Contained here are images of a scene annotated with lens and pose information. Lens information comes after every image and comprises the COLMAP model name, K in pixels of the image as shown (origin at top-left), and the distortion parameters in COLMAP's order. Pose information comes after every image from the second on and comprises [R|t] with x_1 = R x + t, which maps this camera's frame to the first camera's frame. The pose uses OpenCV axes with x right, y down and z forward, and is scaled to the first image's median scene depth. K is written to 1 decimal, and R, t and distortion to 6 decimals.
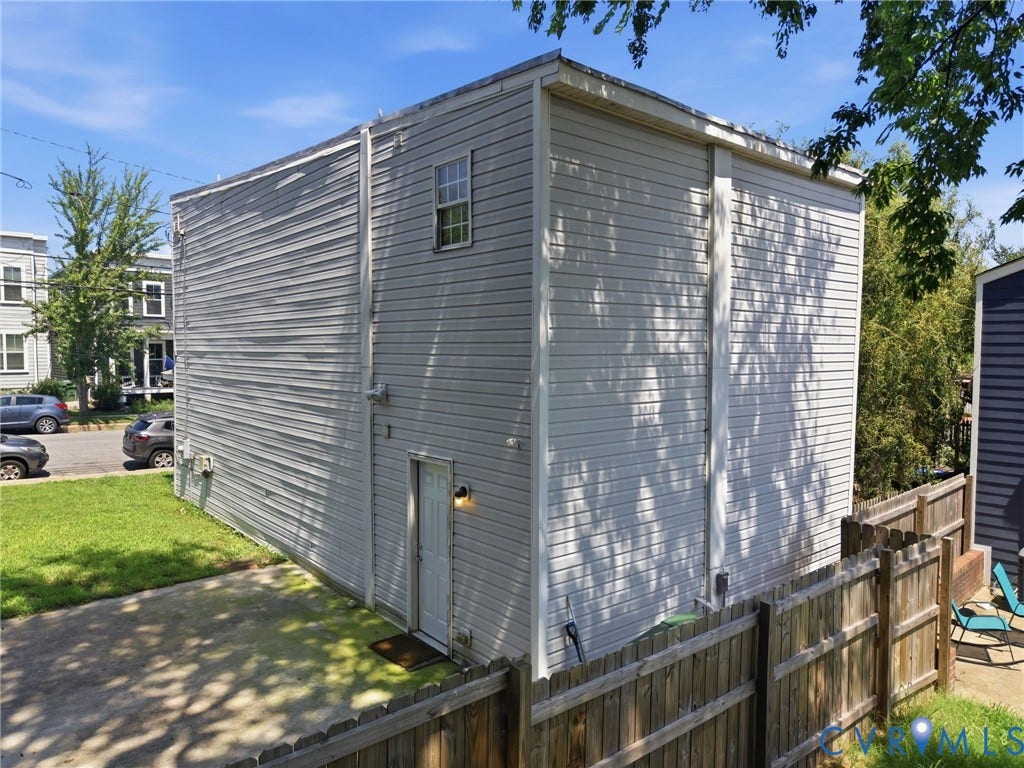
lens RADIAL K [[694.7, 0, 534.5], [0, 694.7, 366.7], [0, 0, 1]] dist [0.011606, -0.014038]
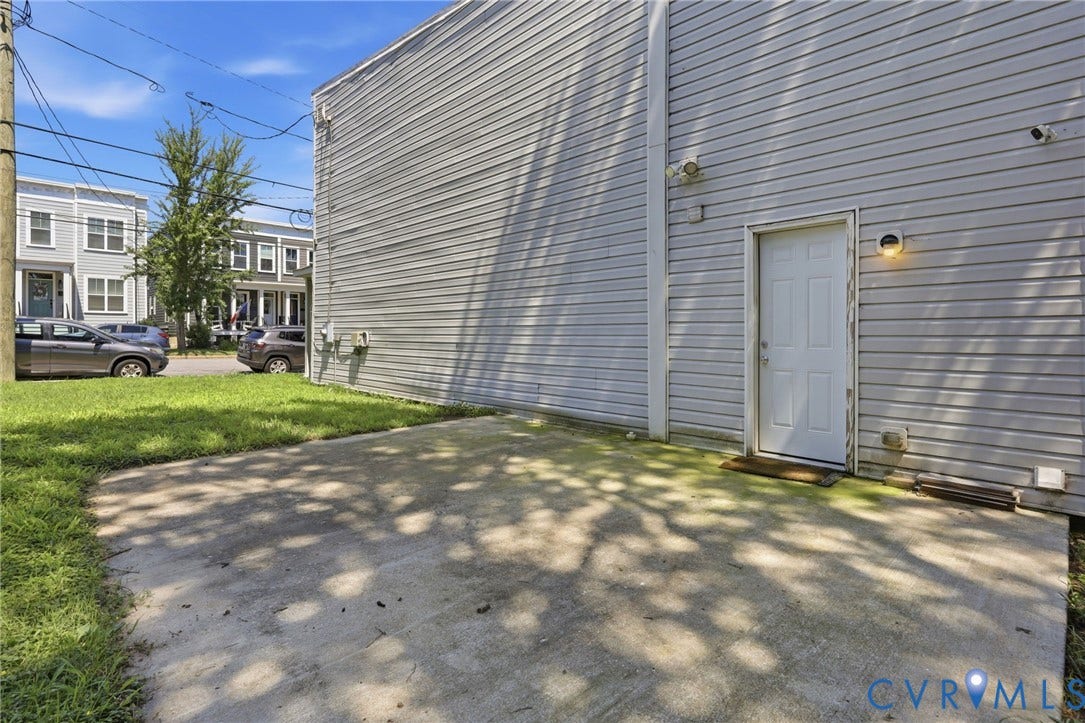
lens RADIAL K [[508.4, 0, 520.8], [0, 508.4, 328.8], [0, 0, 1]] dist [0.004976, -0.001496]
pose [[0.997557, -0.006503, 0.069553, -0.168578], [0.010231, 0.998521, -0.053390, 0.094297], [-0.069103, 0.053972, 0.996148, 0.153922]]
